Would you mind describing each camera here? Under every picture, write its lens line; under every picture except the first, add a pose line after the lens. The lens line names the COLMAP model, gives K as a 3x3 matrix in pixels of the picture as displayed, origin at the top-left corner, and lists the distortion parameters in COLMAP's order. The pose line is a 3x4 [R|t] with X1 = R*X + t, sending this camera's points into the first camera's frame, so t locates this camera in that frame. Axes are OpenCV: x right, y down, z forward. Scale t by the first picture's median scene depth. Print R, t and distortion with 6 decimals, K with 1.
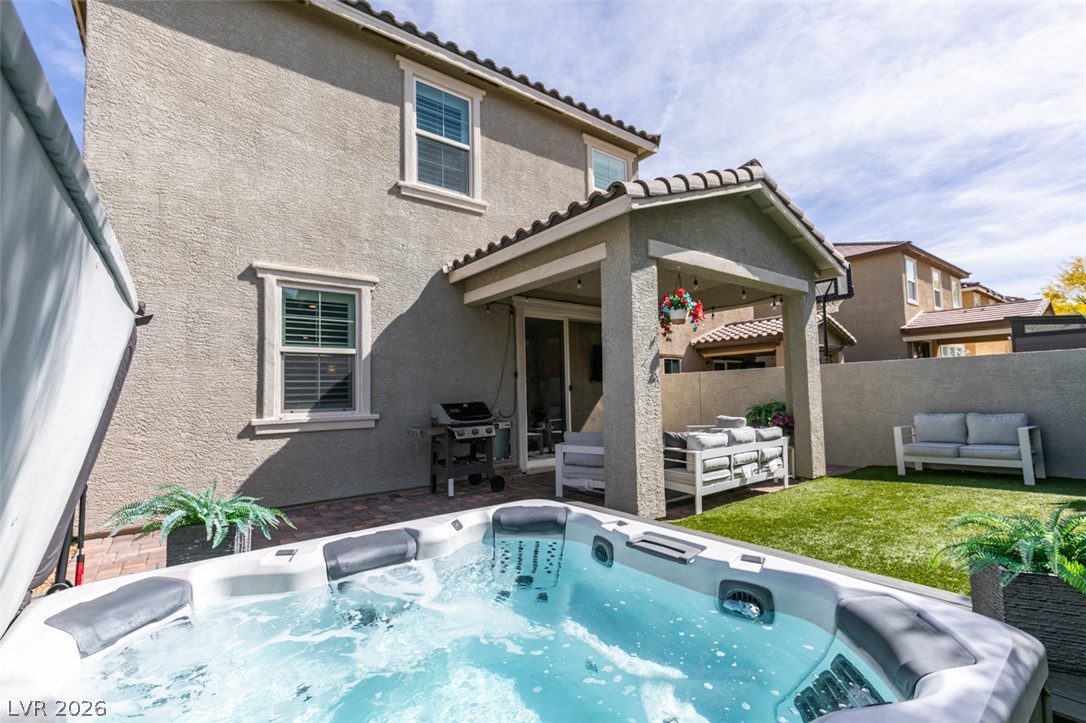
lens RADIAL K [[485.0, 0, 542.1], [0, 485.0, 368.3], [0, 0, 1]] dist [0.000211, -0.000626]
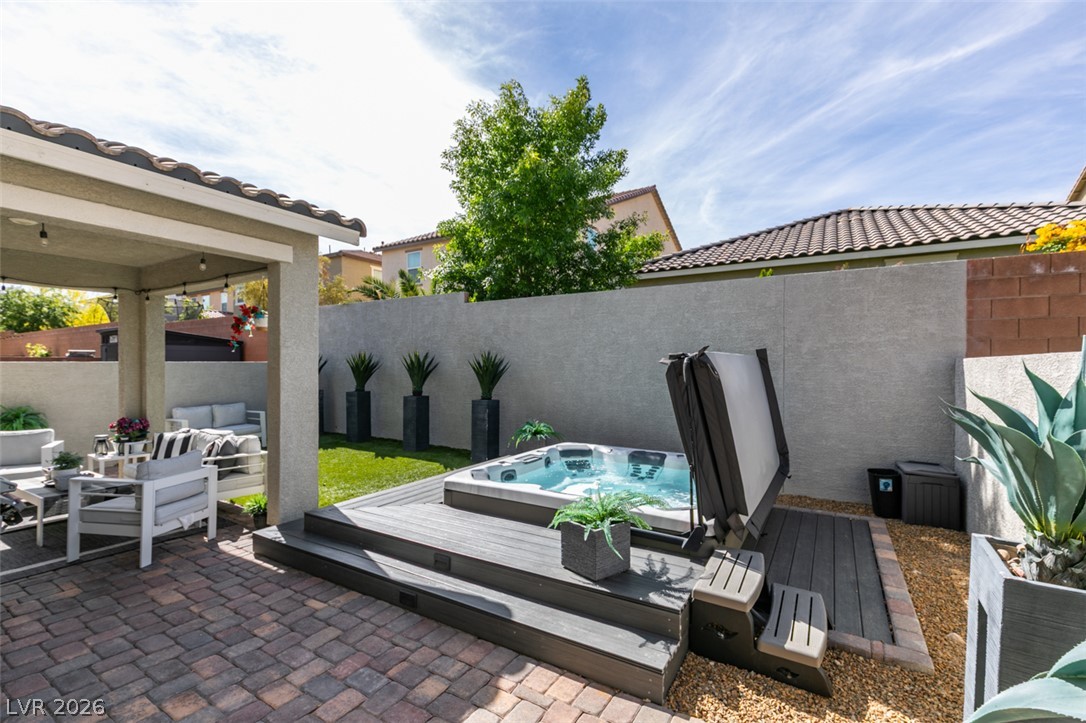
lens RADIAL K [[485.0, 0, 542.1], [0, 485.0, 368.3], [0, 0, 1]] dist [0.000211, -0.000626]
pose [[-0.367374, 0.015116, 0.929950, -0.715775], [-0.038940, 0.998741, -0.031617, -0.002719], [-0.929258, -0.047828, -0.366323, 0.651135]]
